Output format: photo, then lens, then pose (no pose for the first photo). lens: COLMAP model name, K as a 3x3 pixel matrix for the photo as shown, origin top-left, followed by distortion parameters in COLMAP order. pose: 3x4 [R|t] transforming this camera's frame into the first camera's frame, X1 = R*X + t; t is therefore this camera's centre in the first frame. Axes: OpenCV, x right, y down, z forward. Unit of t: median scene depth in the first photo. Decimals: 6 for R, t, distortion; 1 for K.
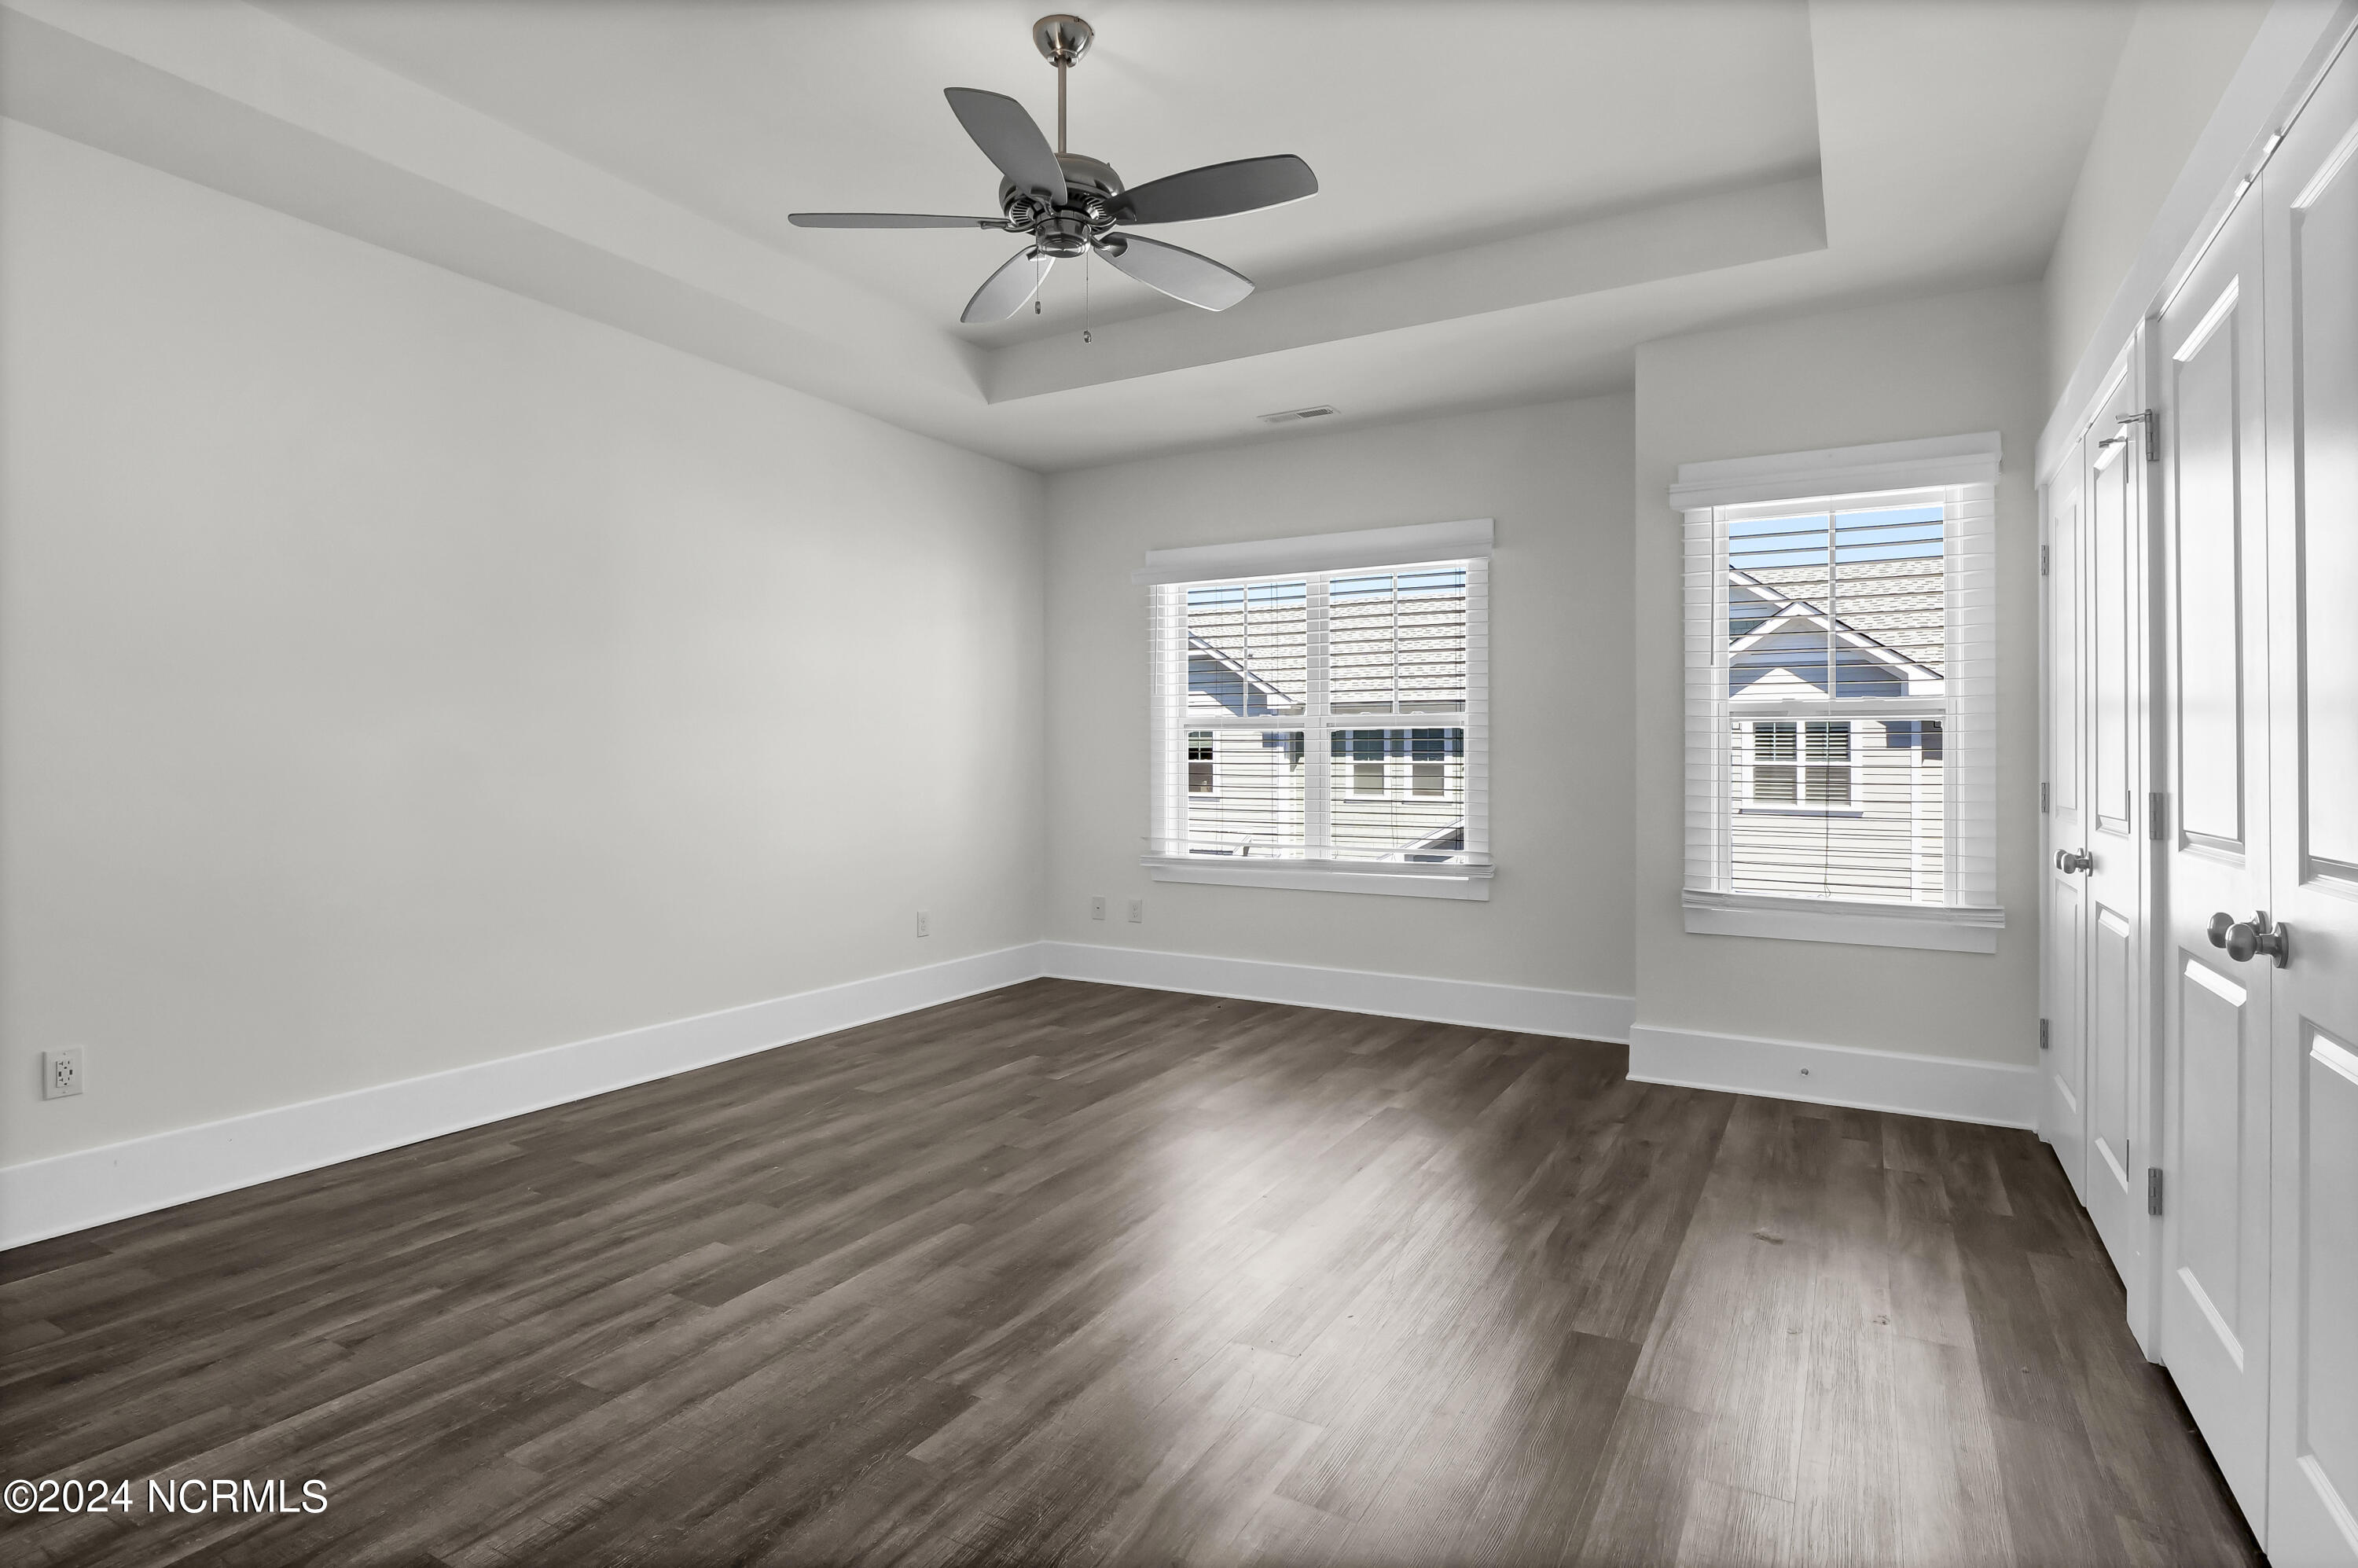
lens RADIAL K [[1218.3, 0, 1177.6], [0, 1218.3, 754.6], [0, 0, 1]] dist [0.001997, -0.000431]
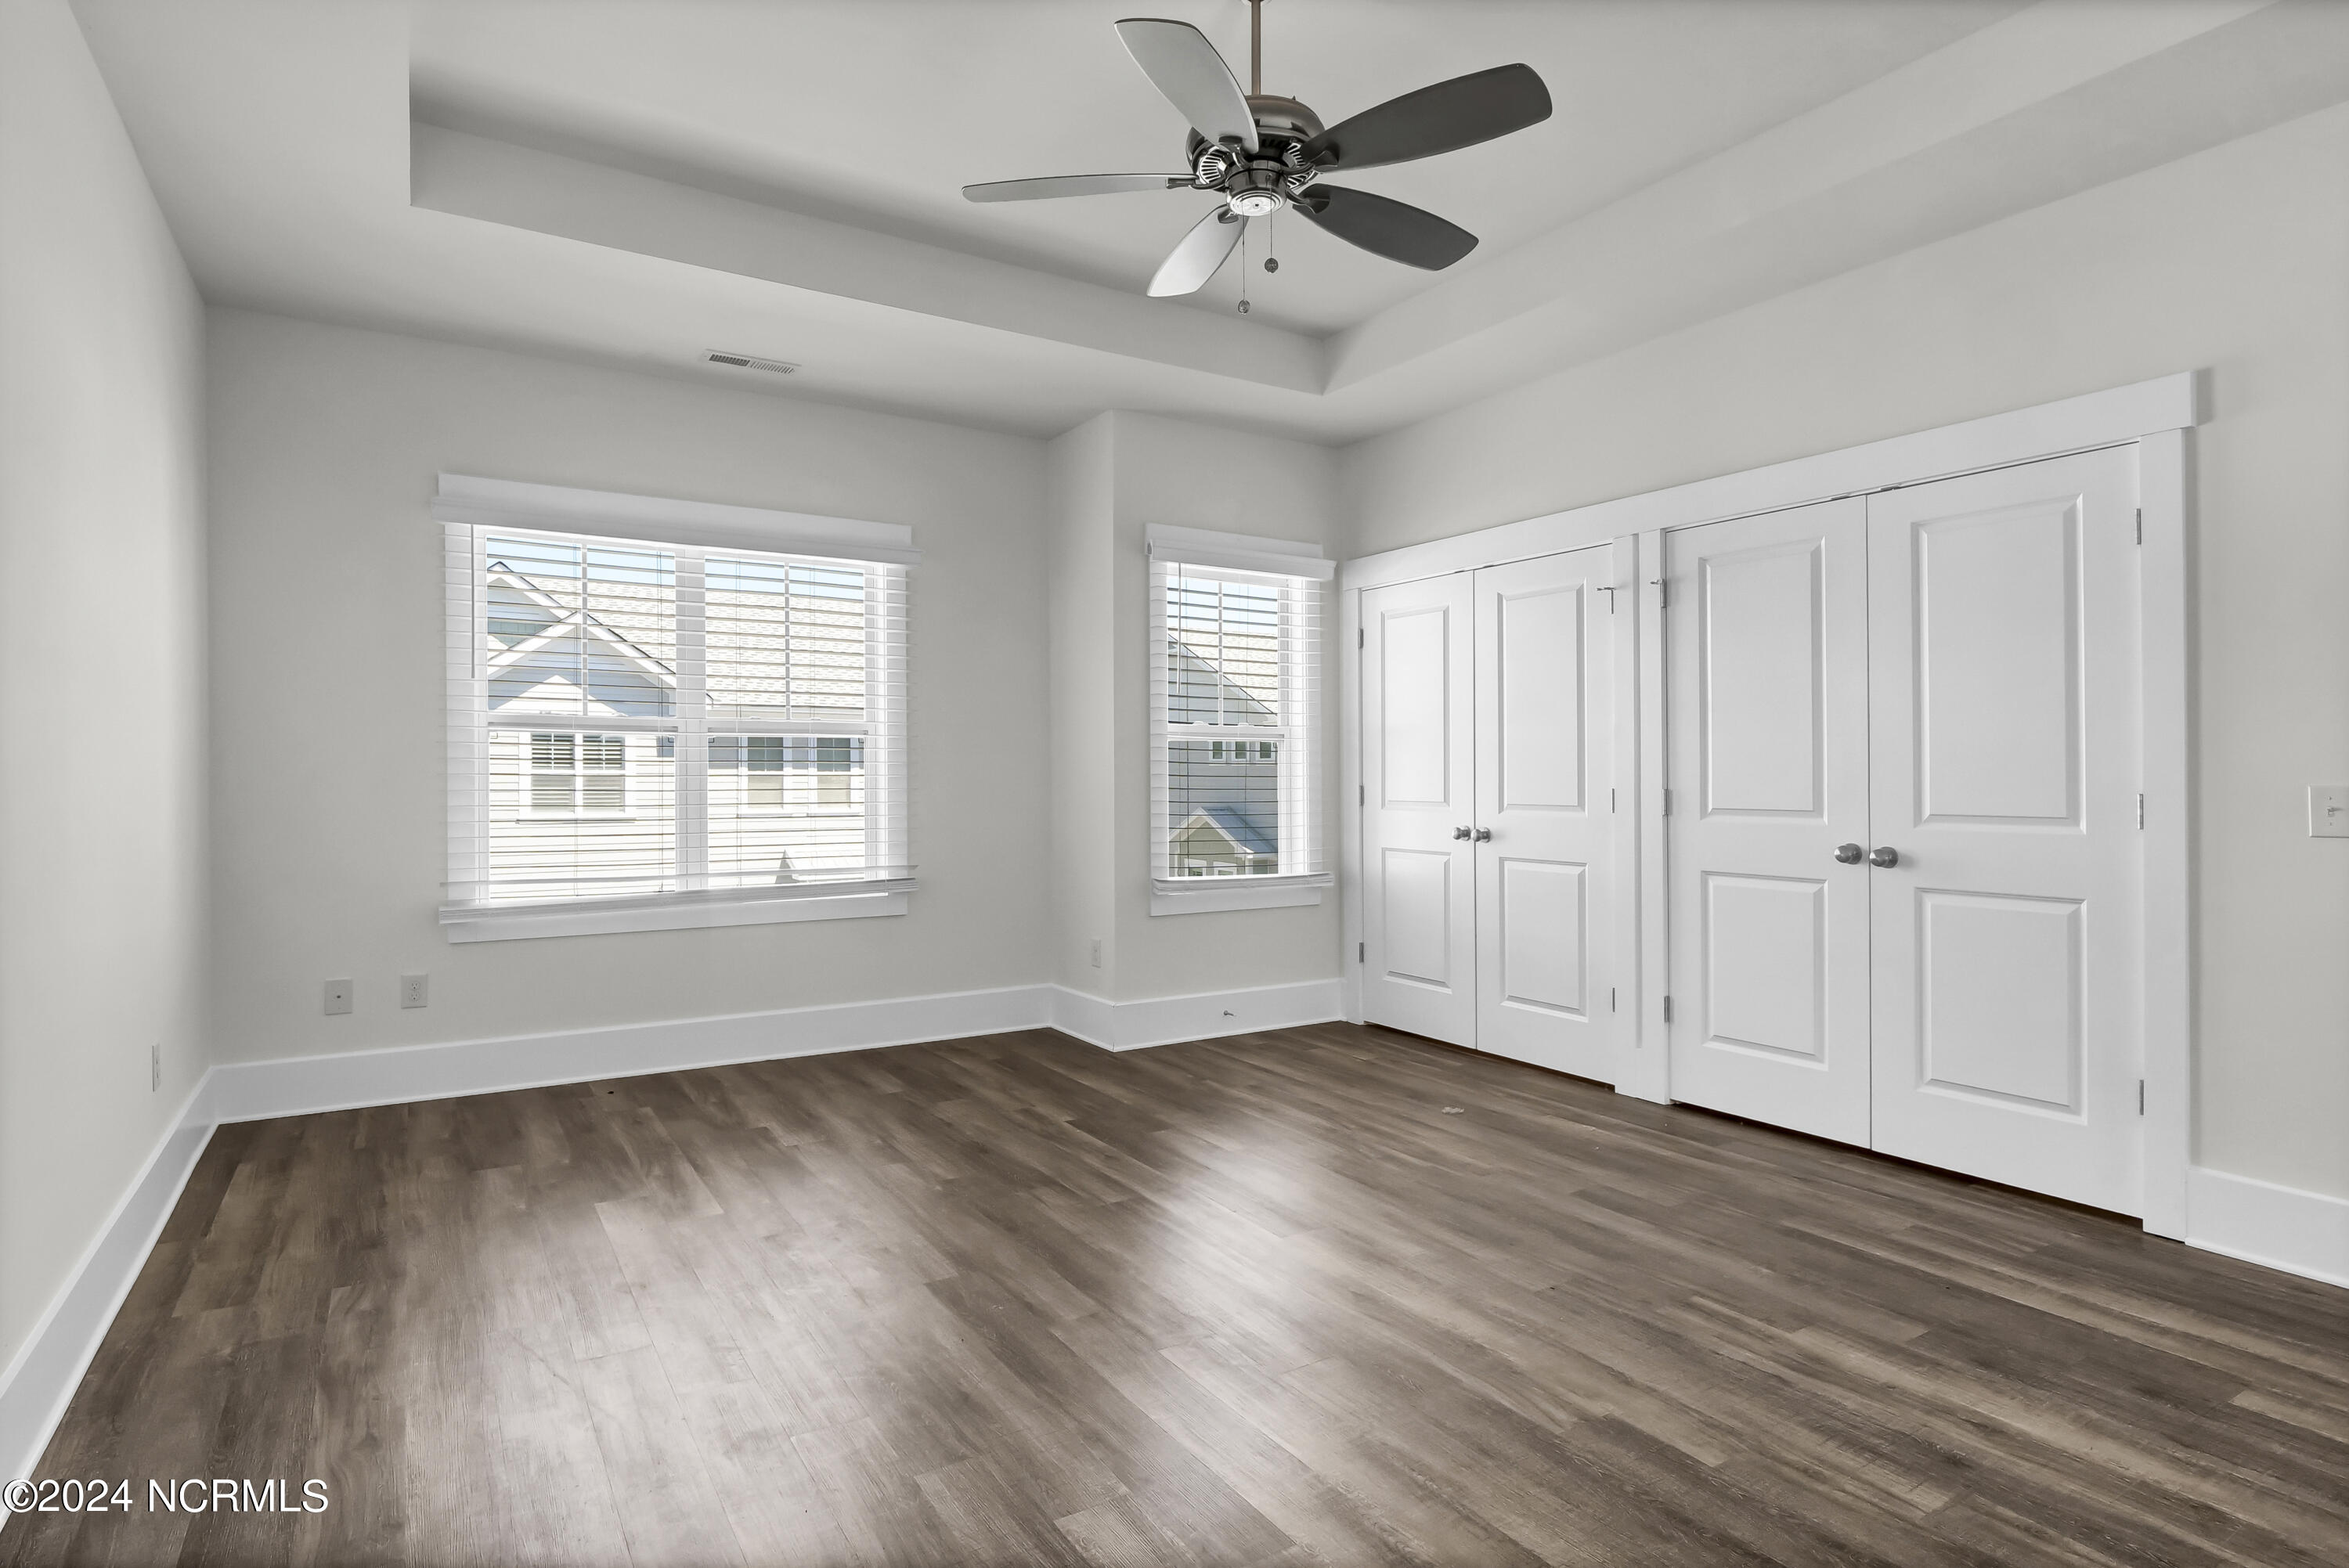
lens RADIAL K [[1197.1, 0, 1169.0], [0, 1197.1, 771.5], [0, 0, 1]] dist [-0.007904, -0.002149]
pose [[0.479604, -0.002571, 0.877482, -0.720563], [-0.004224, 0.999977, 0.005239, -0.001927], [-0.877475, -0.006219, 0.479582, 0.513393]]
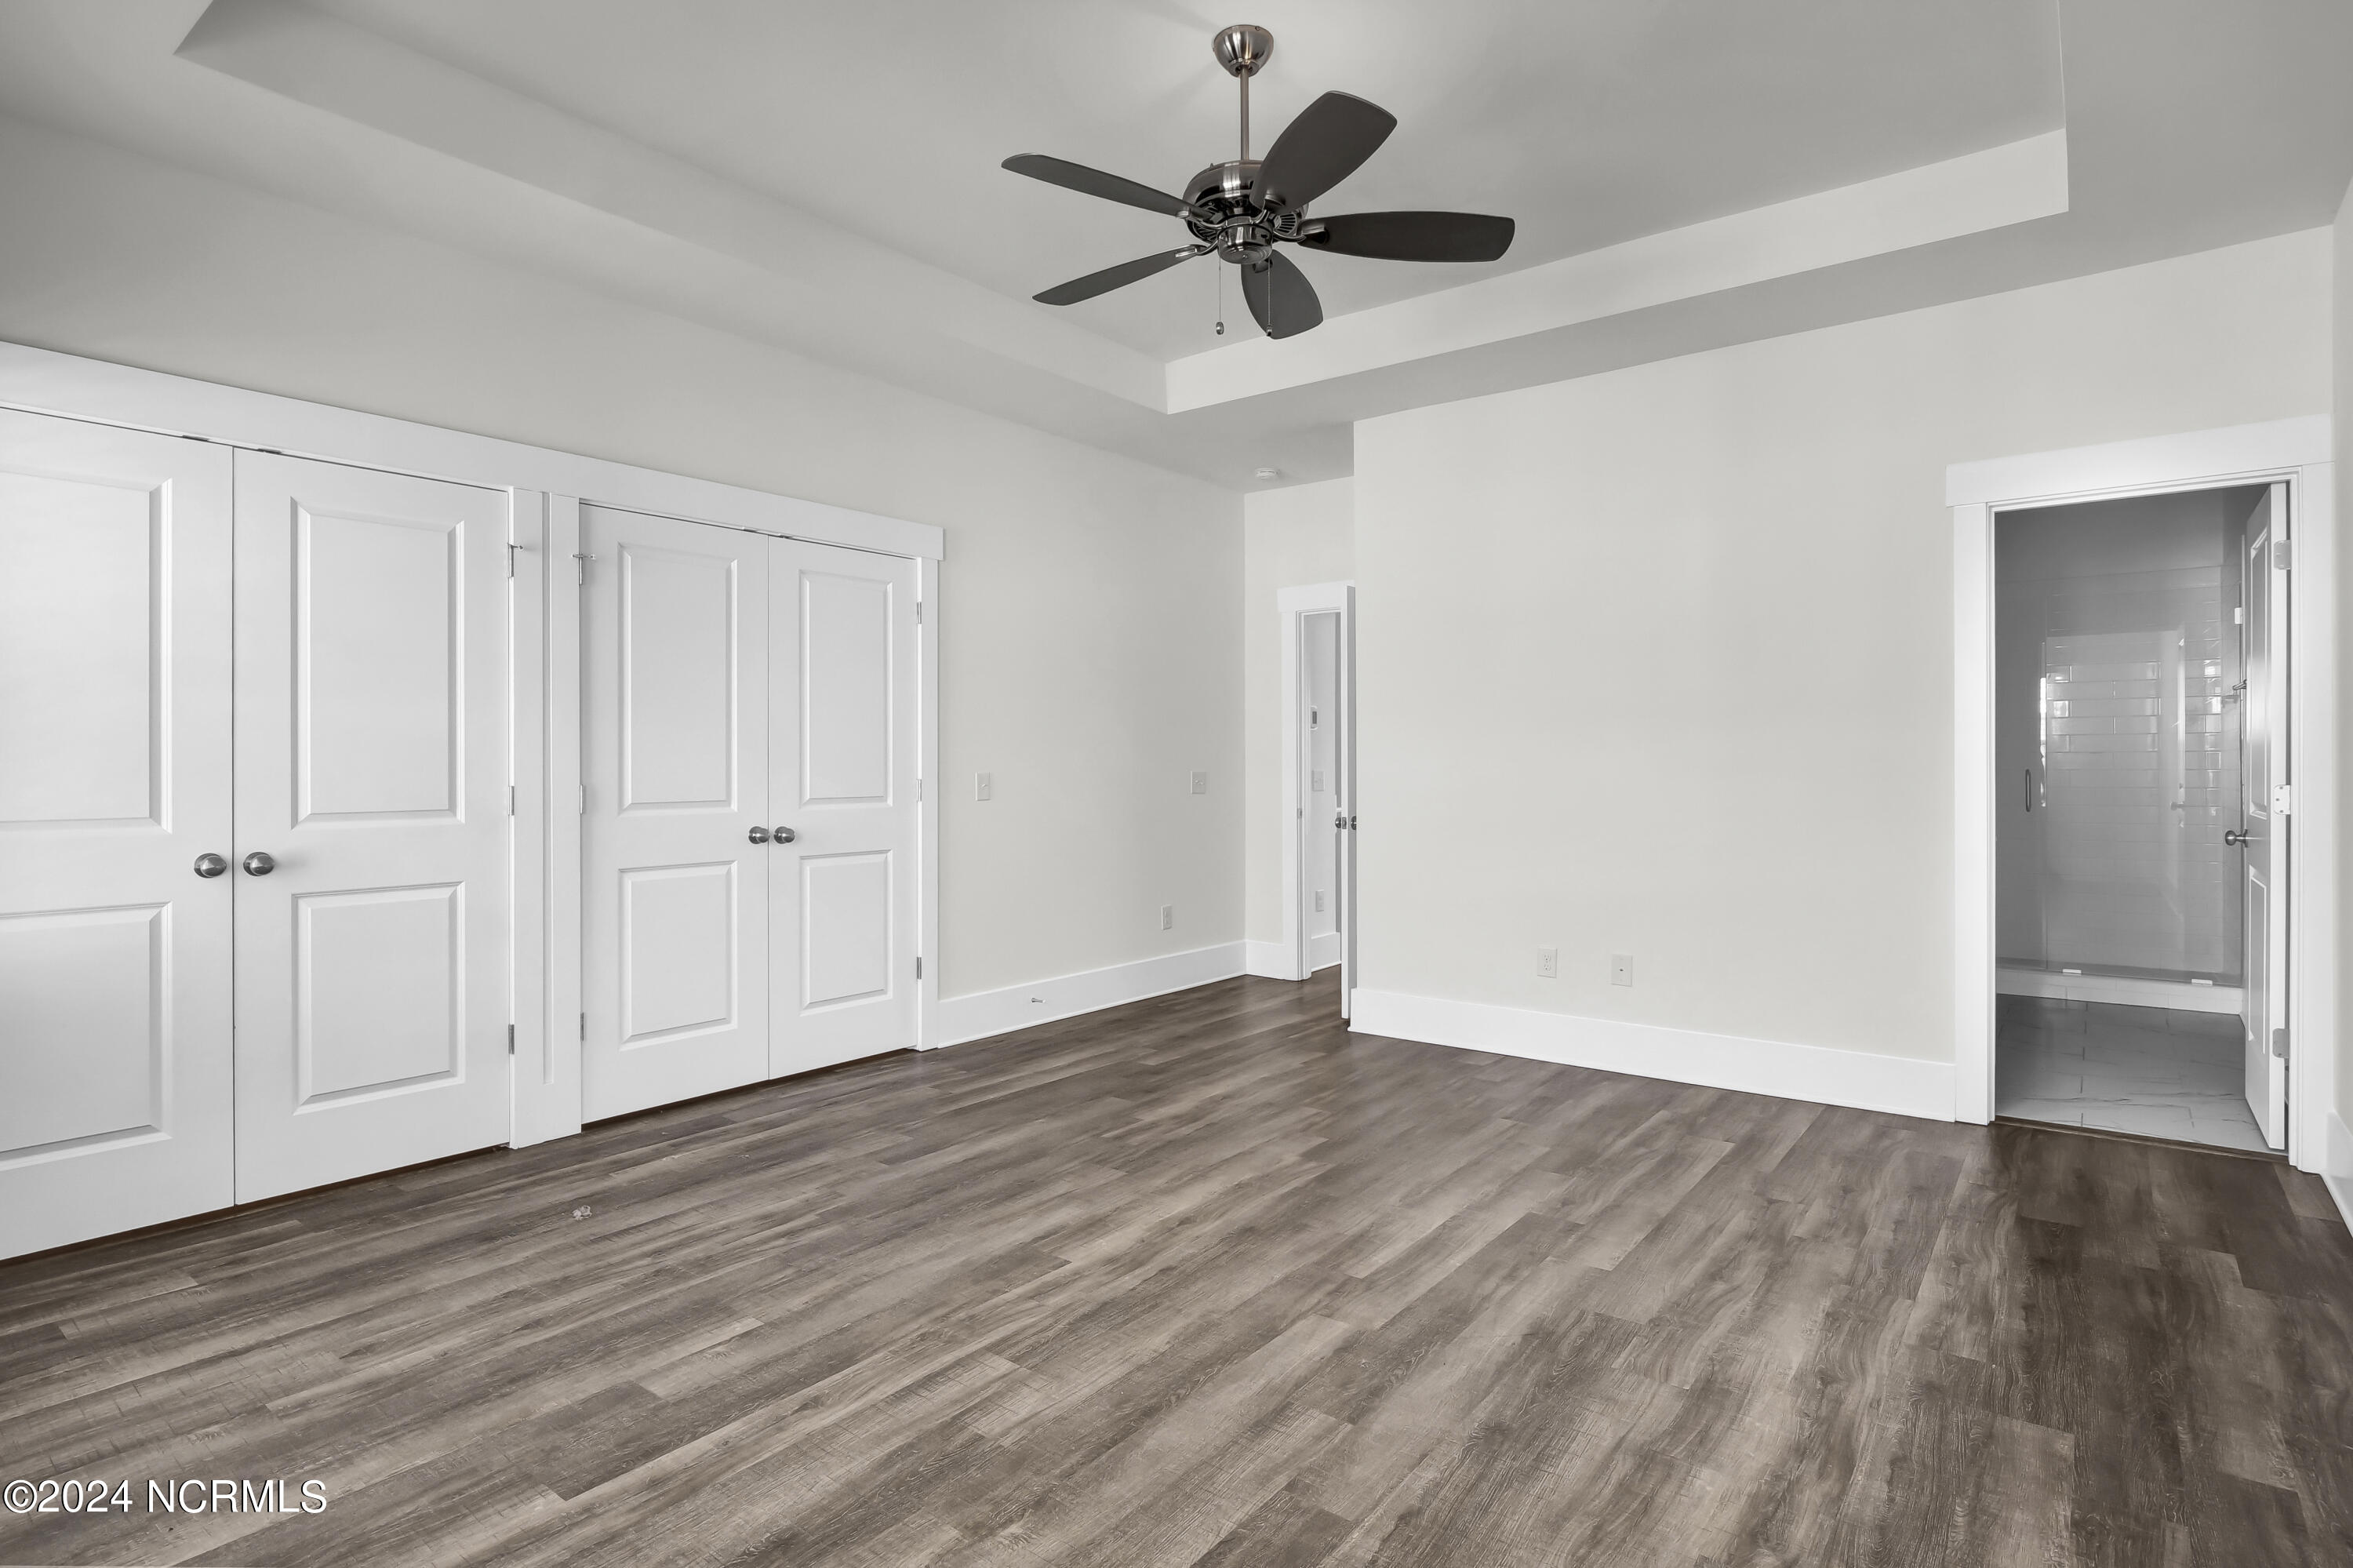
lens RADIAL K [[1188.6, 0, 1124.3], [0, 1188.6, 764.6], [0, 0, 1]] dist [-0.001243, 0.000089]
pose [[-0.982464, -0.001800, 0.186441, -0.139972], [-0.003442, 0.999958, -0.008485, 0.008306], [-0.186418, -0.008978, -0.982429, 1.584516]]
